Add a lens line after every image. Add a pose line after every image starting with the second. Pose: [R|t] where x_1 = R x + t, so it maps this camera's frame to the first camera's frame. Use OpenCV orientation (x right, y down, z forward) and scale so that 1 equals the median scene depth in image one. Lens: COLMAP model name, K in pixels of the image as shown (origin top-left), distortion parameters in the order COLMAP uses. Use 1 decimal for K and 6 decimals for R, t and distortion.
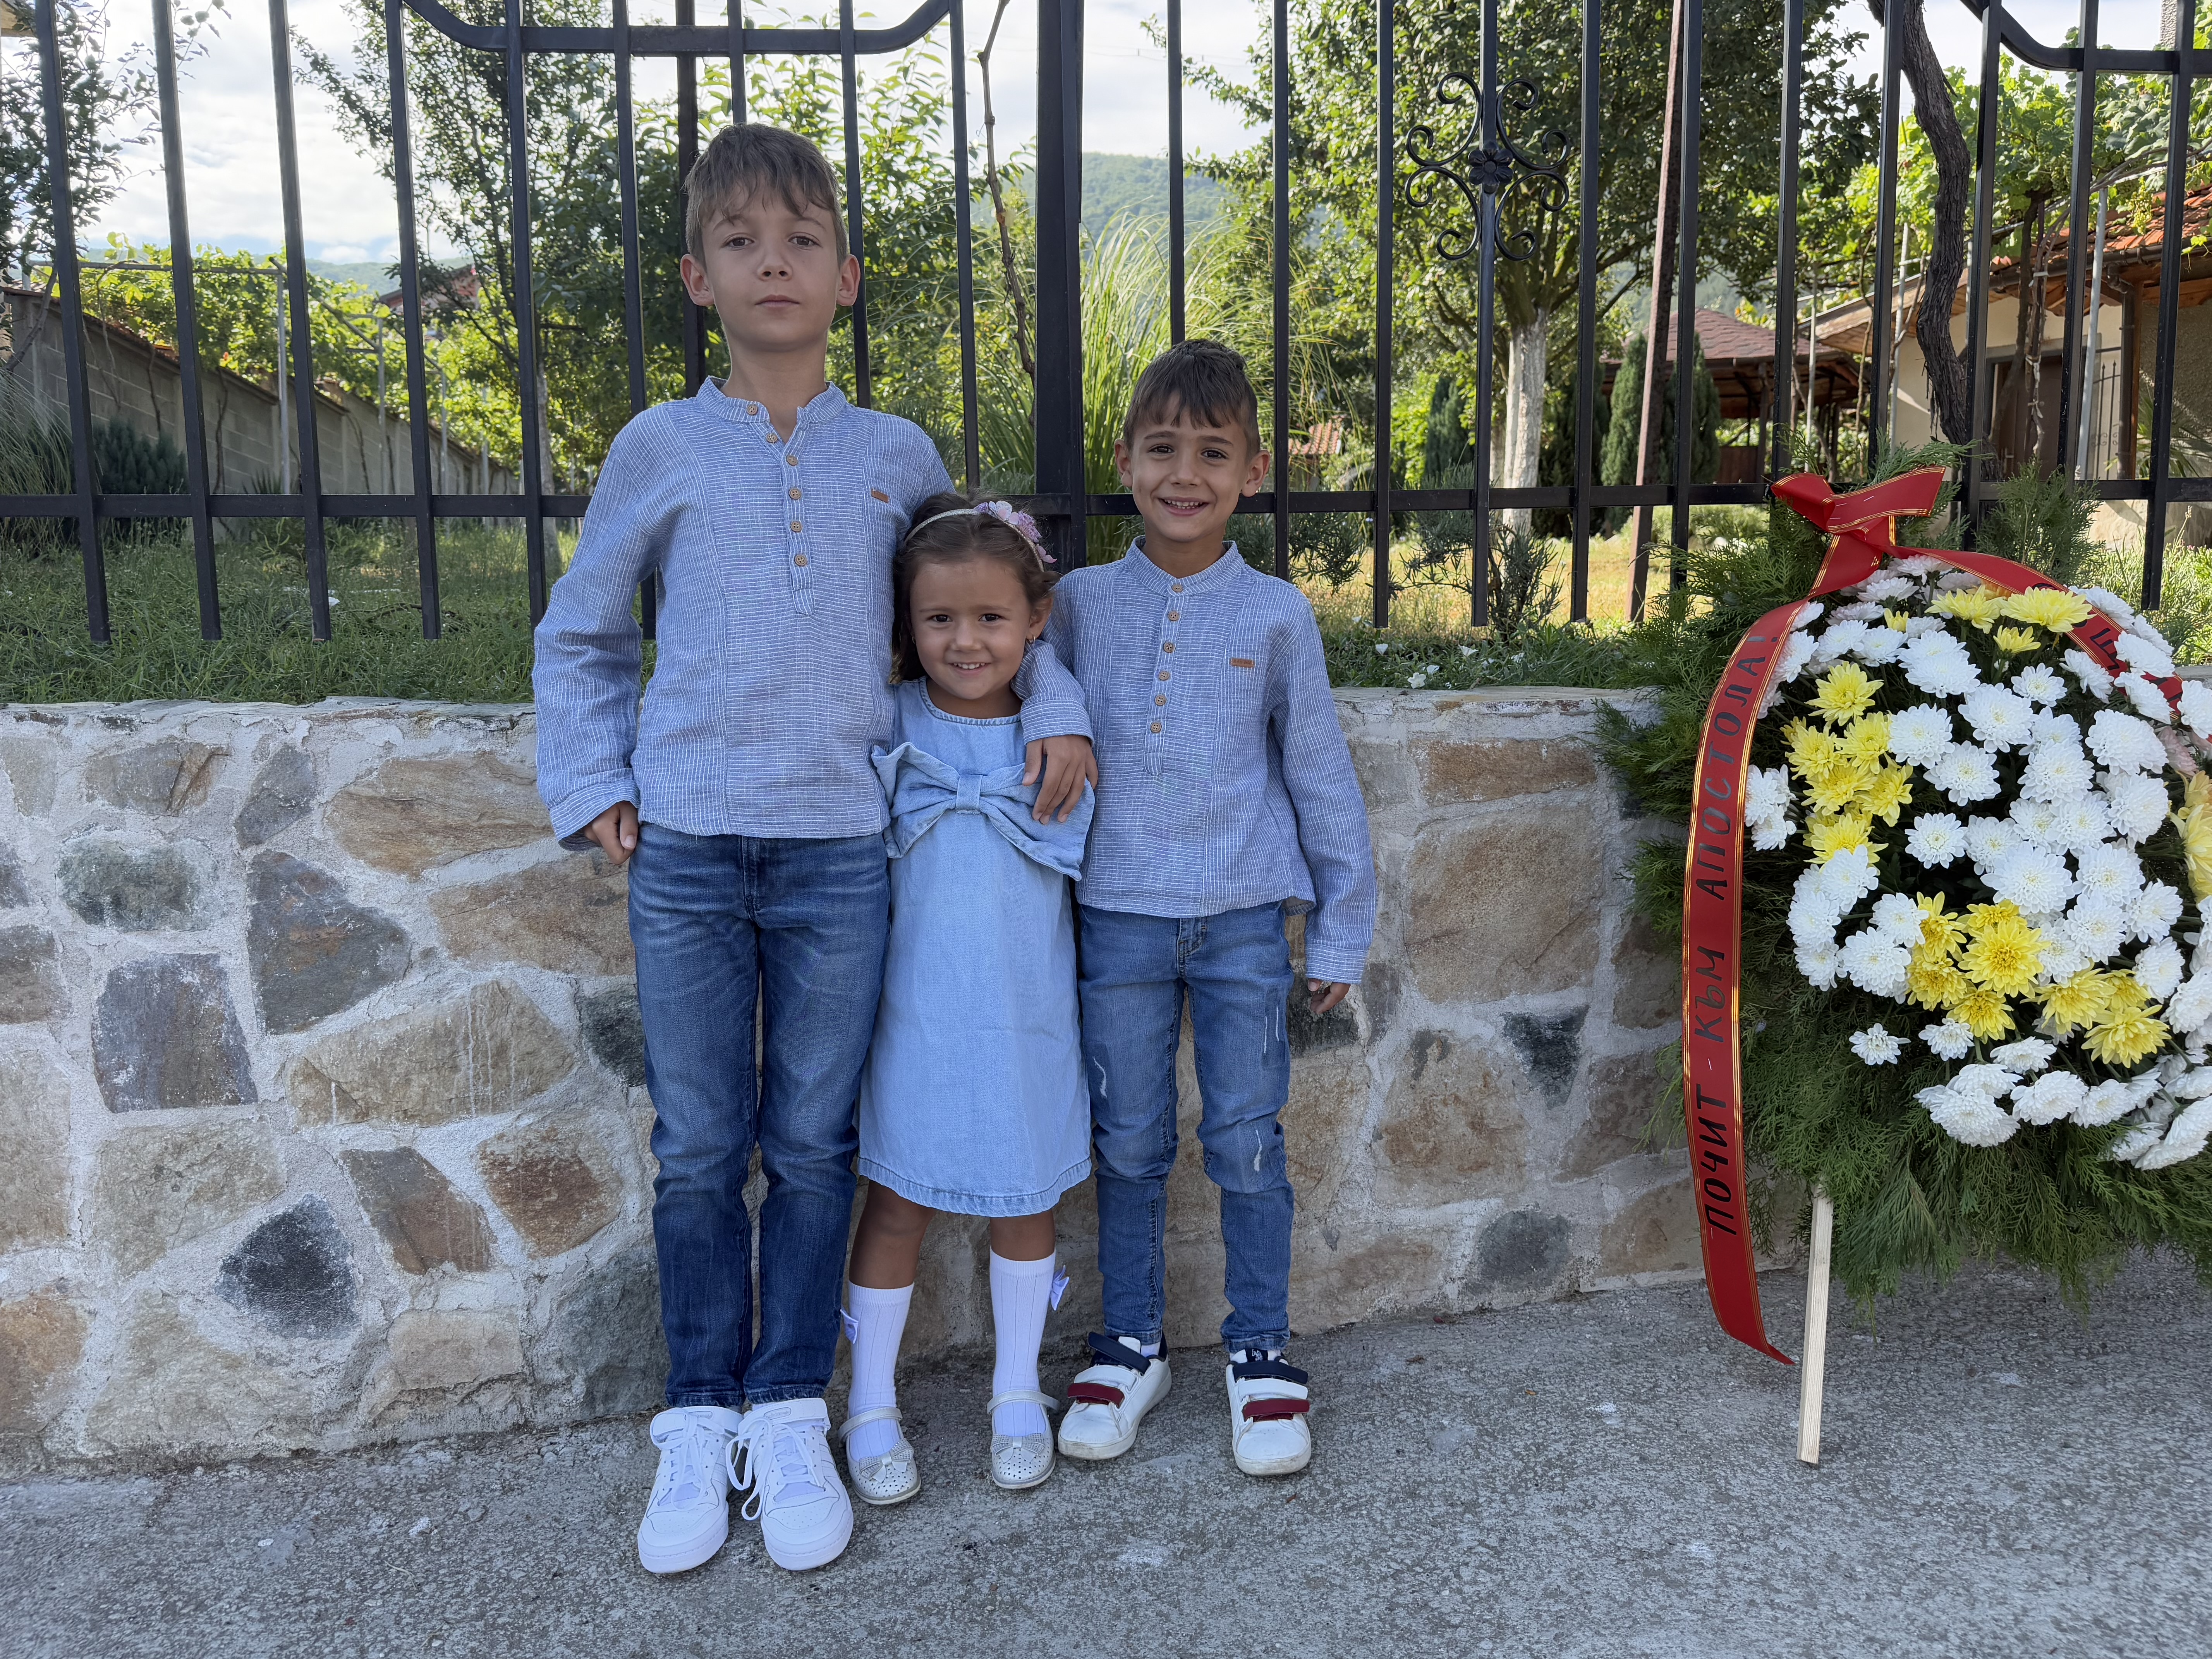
lens RADIAL K [[1667.8, 0, 1106.0], [0, 1667.8, 829.5], [0, 0, 1]] dist [0.142221, -0.240309]
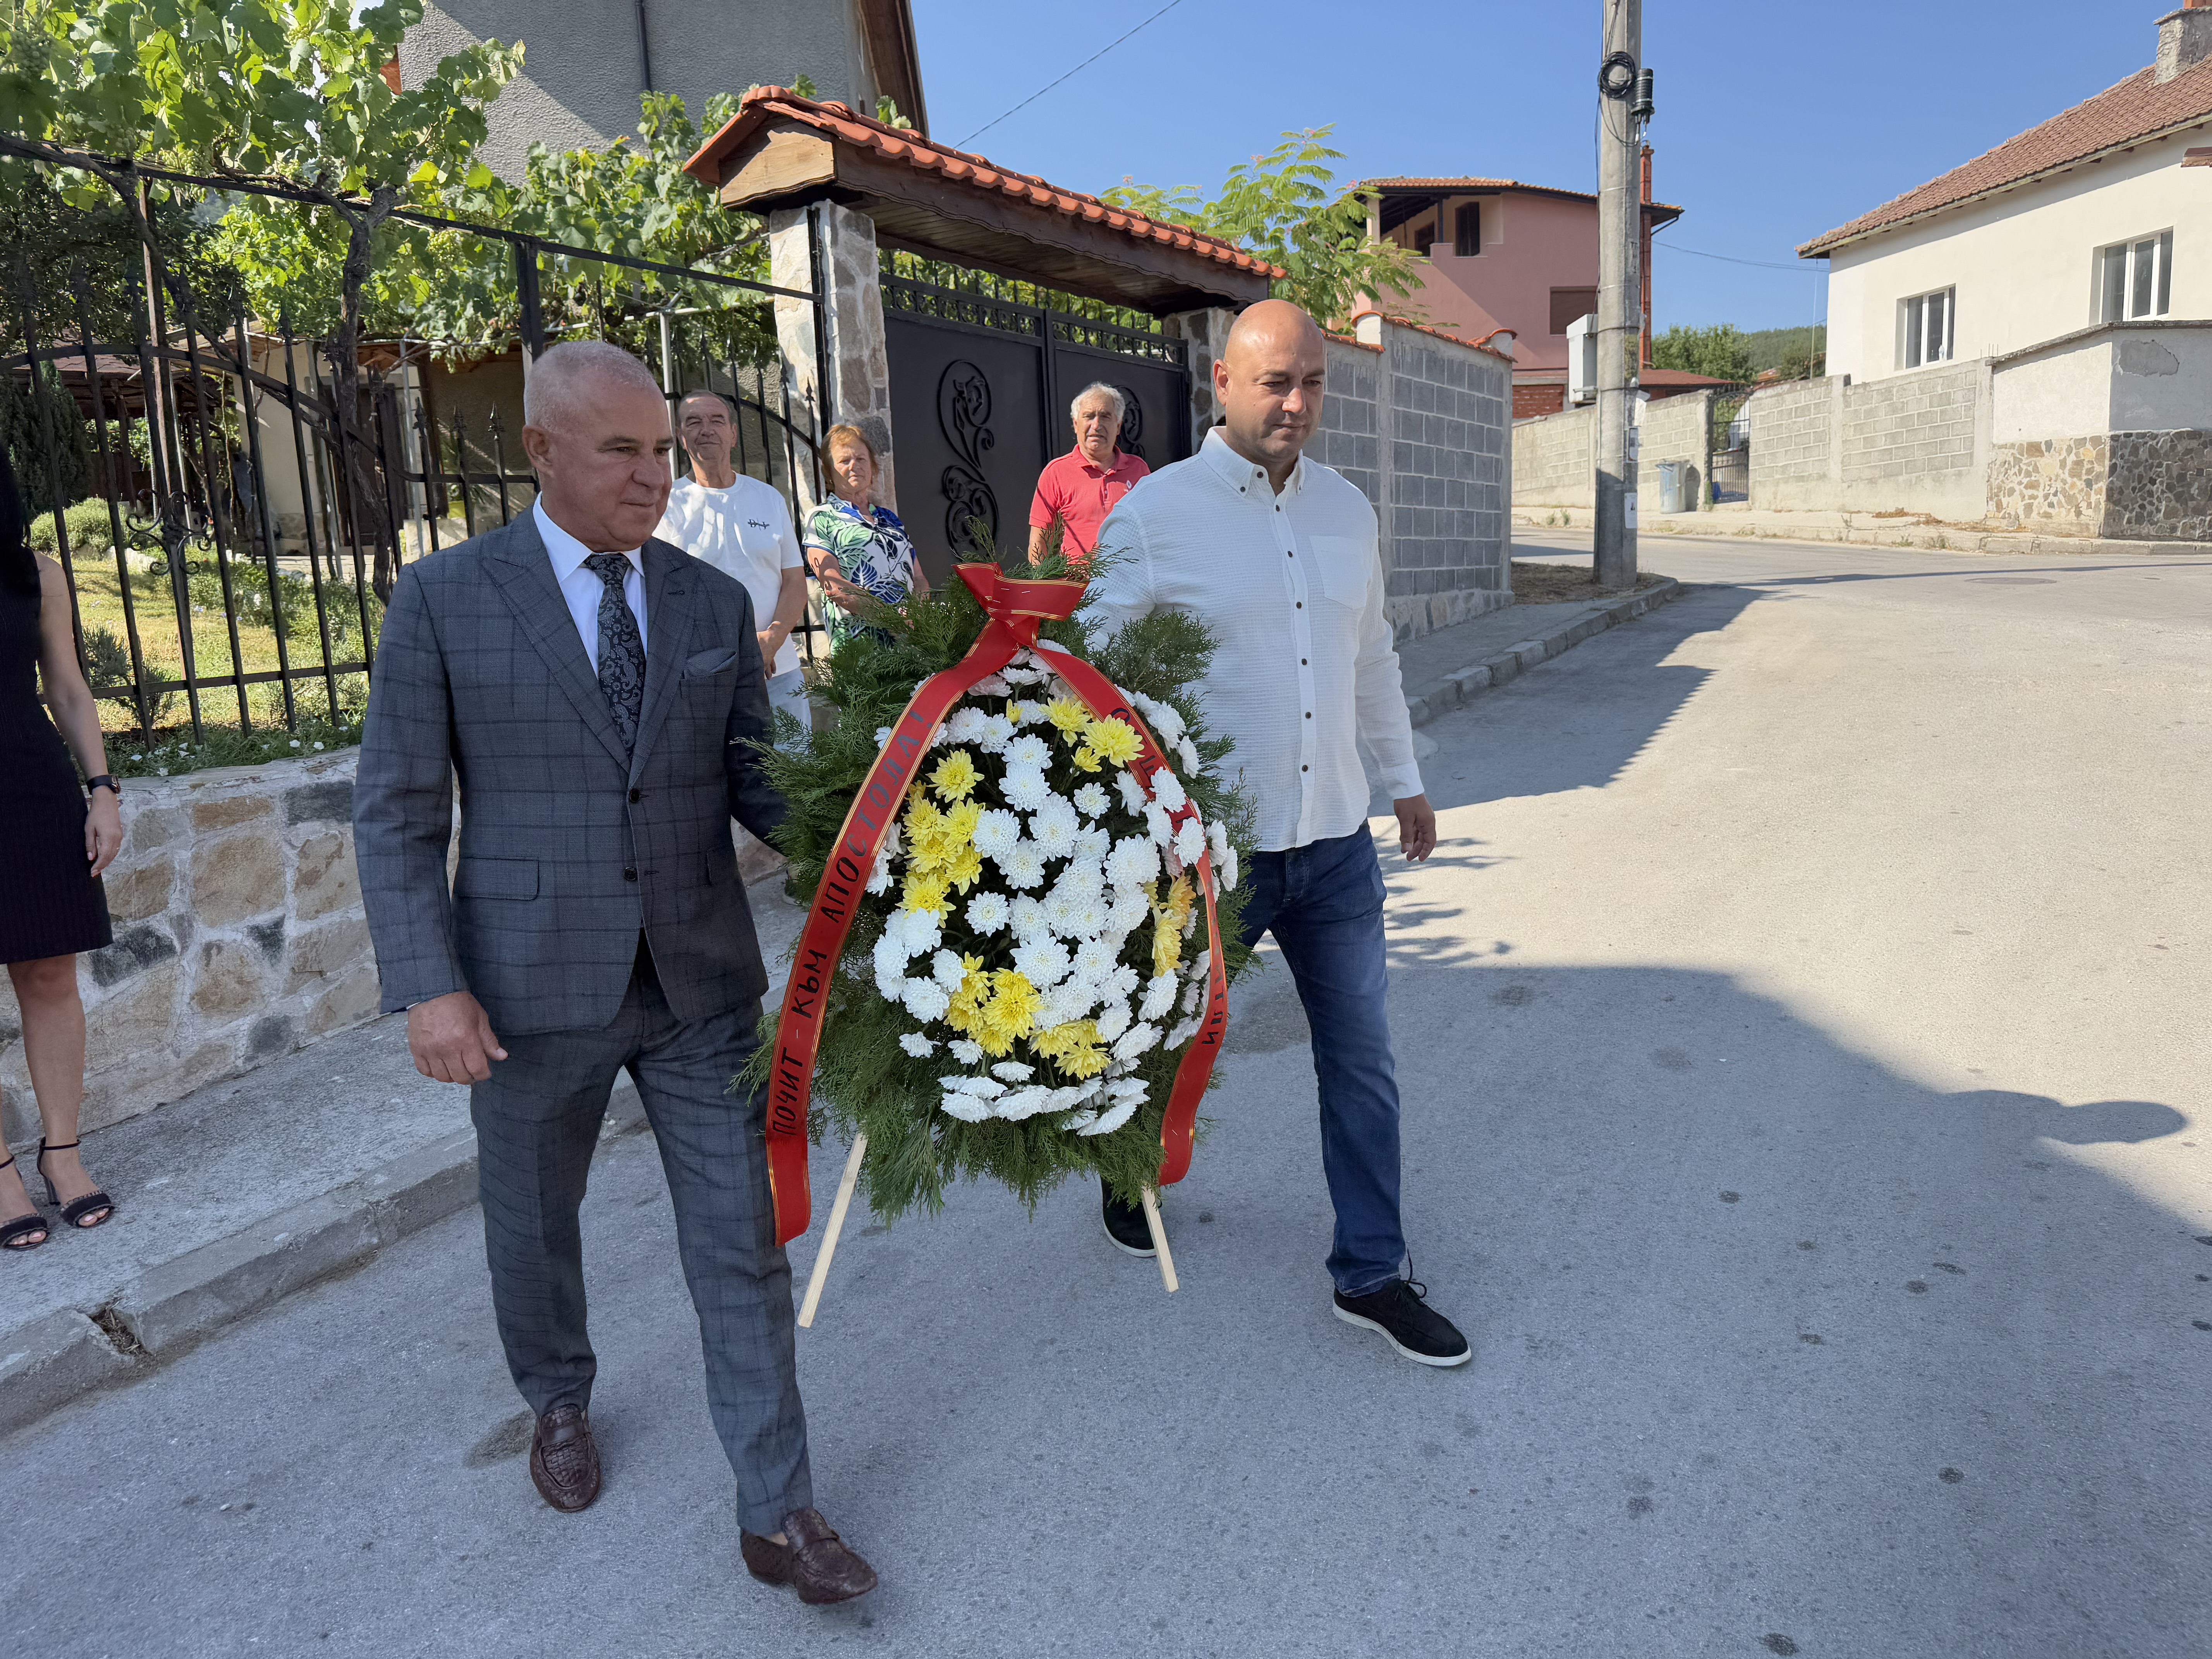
lens RADIAL K [[1640.7, 0, 1183.3], [0, 1640.7, 837.1], [0, 0, 1]] dist [0.029421, -0.022520]
pose [[0.572858, -0.159963, 0.803894, -0.782697], [0.122023, 0.986486, 0.109342, -0.089024], [-0.810521, 0.035456, 0.584635, -1.238566]]
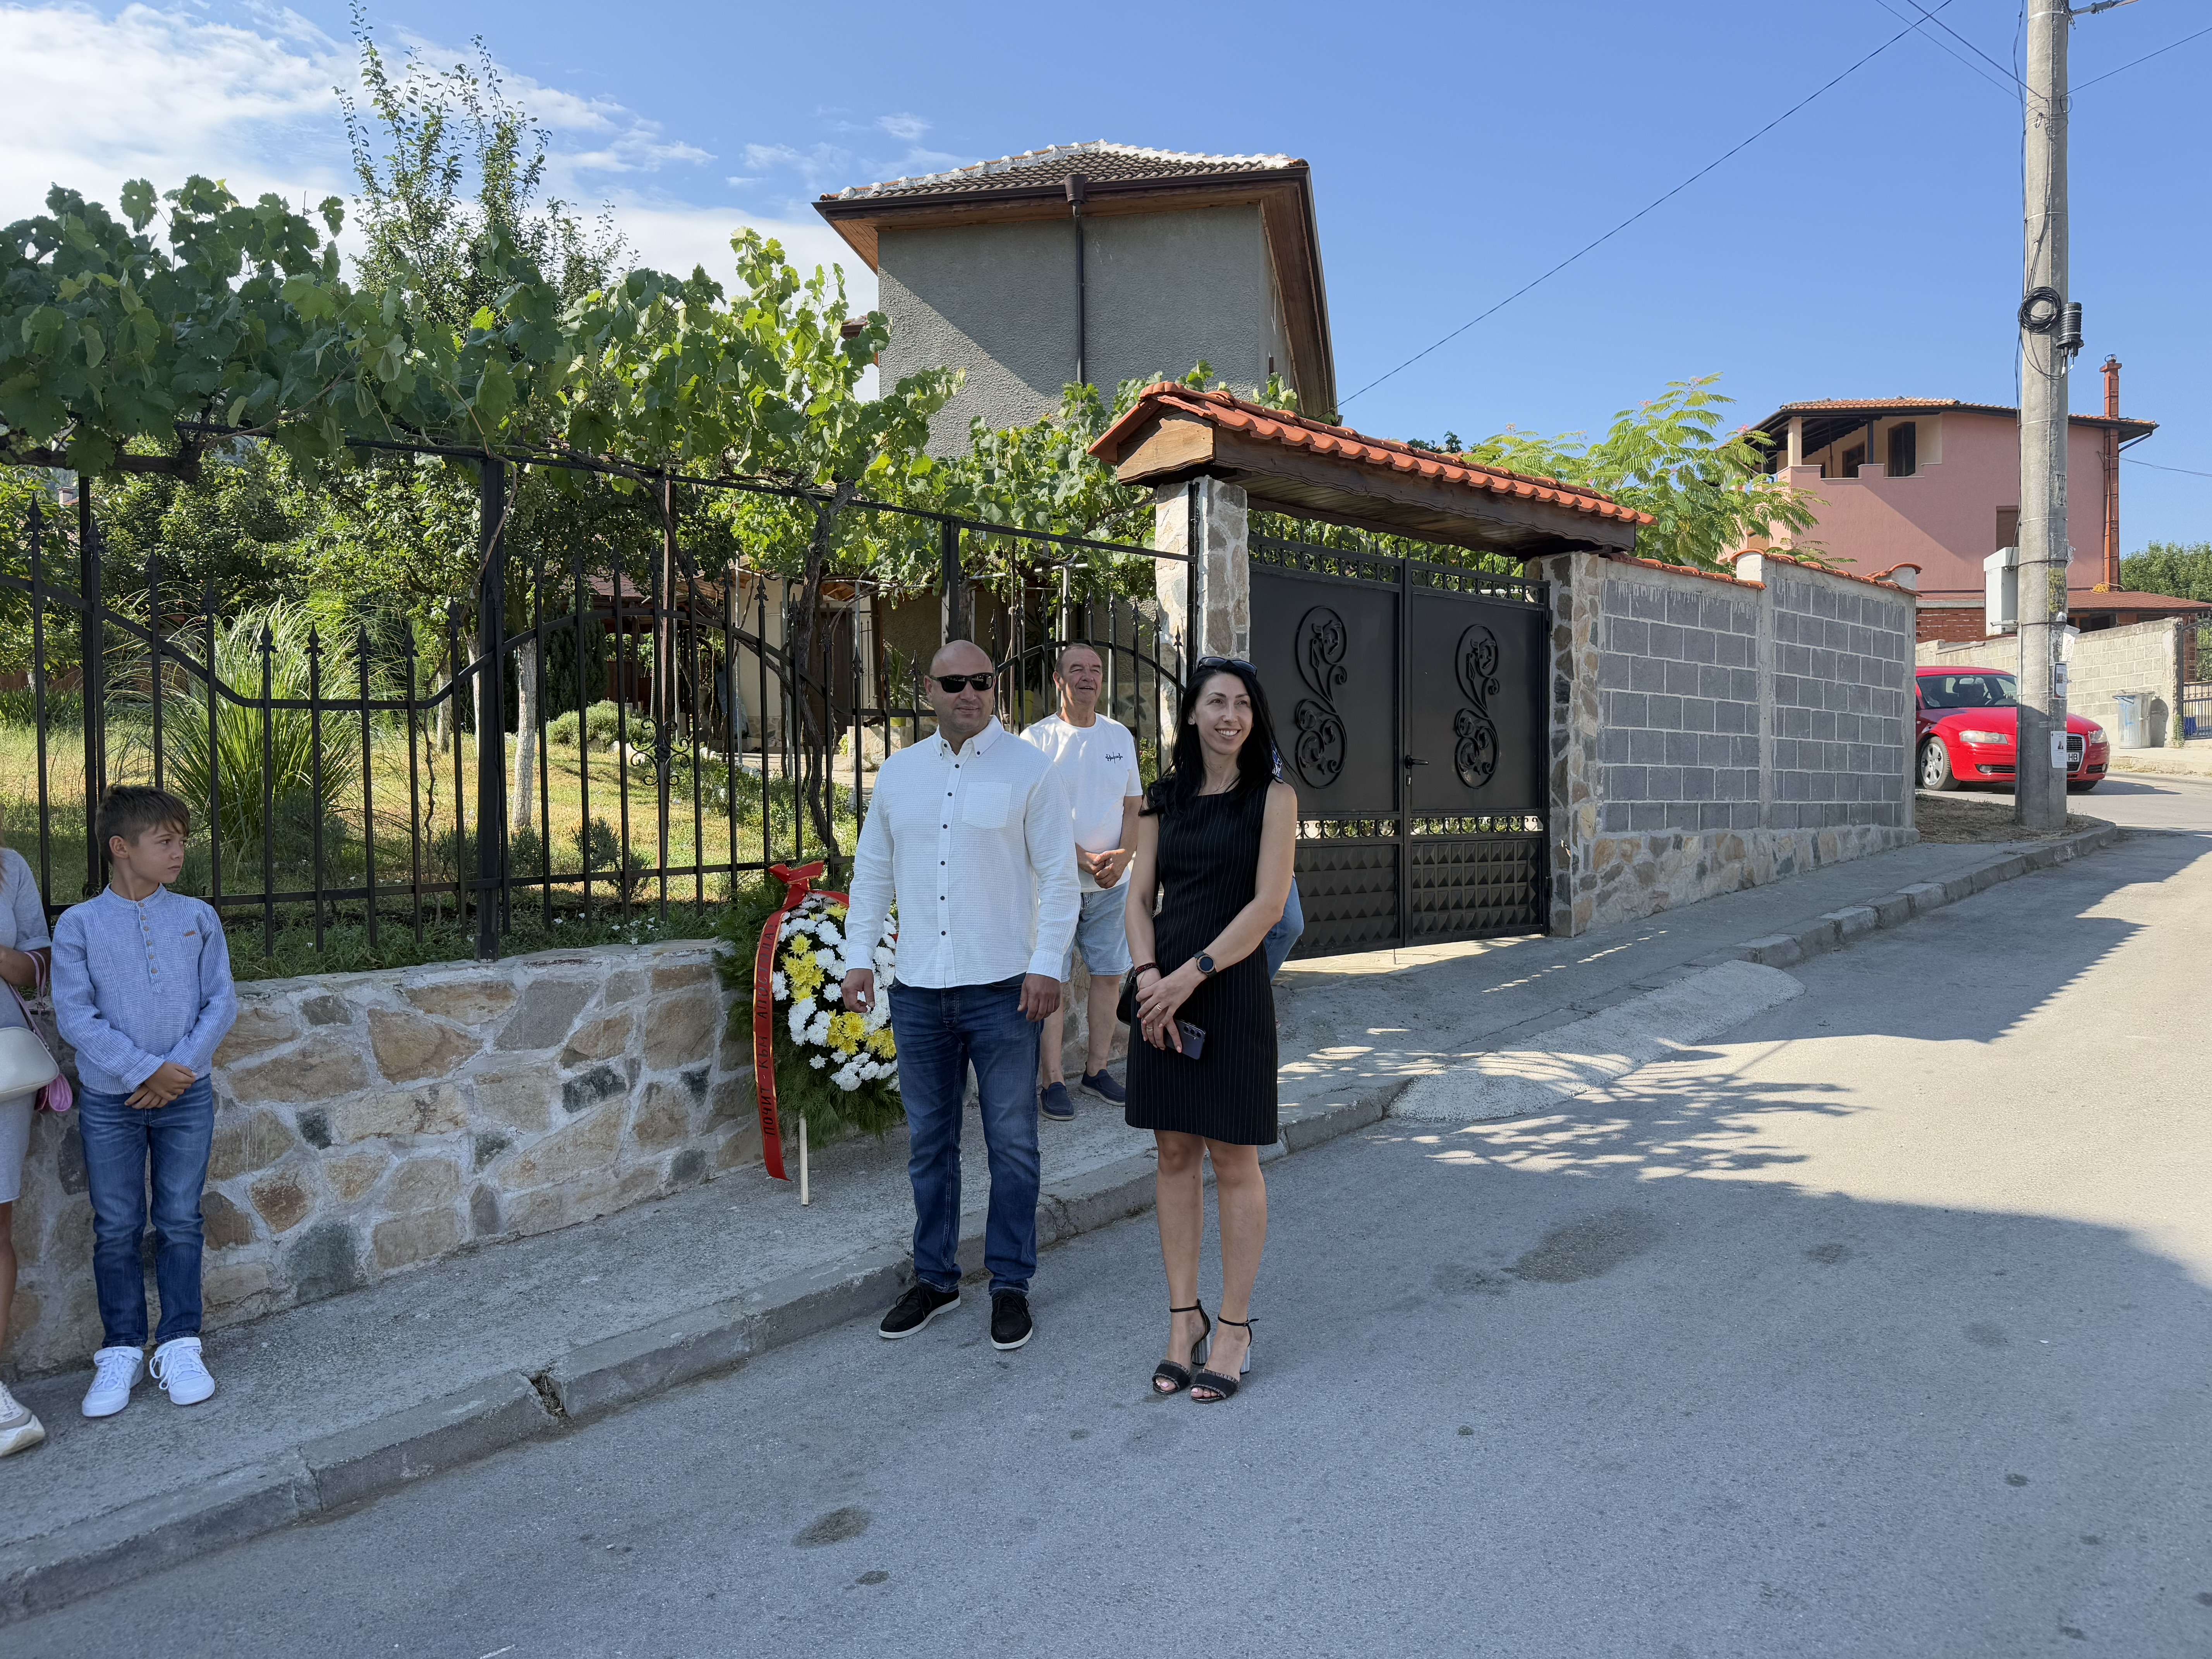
lens RADIAL K [[1653.3, 0, 1163.6], [0, 1653.3, 830.0], [0, 0, 1]] dist [0.075737, -0.099407]
pose [[0.757033, -0.023803, 0.652942, -0.896690], [0.067483, 0.996840, -0.041901, -0.106863], [-0.649882, 0.075783, 0.756248, -1.492006]]
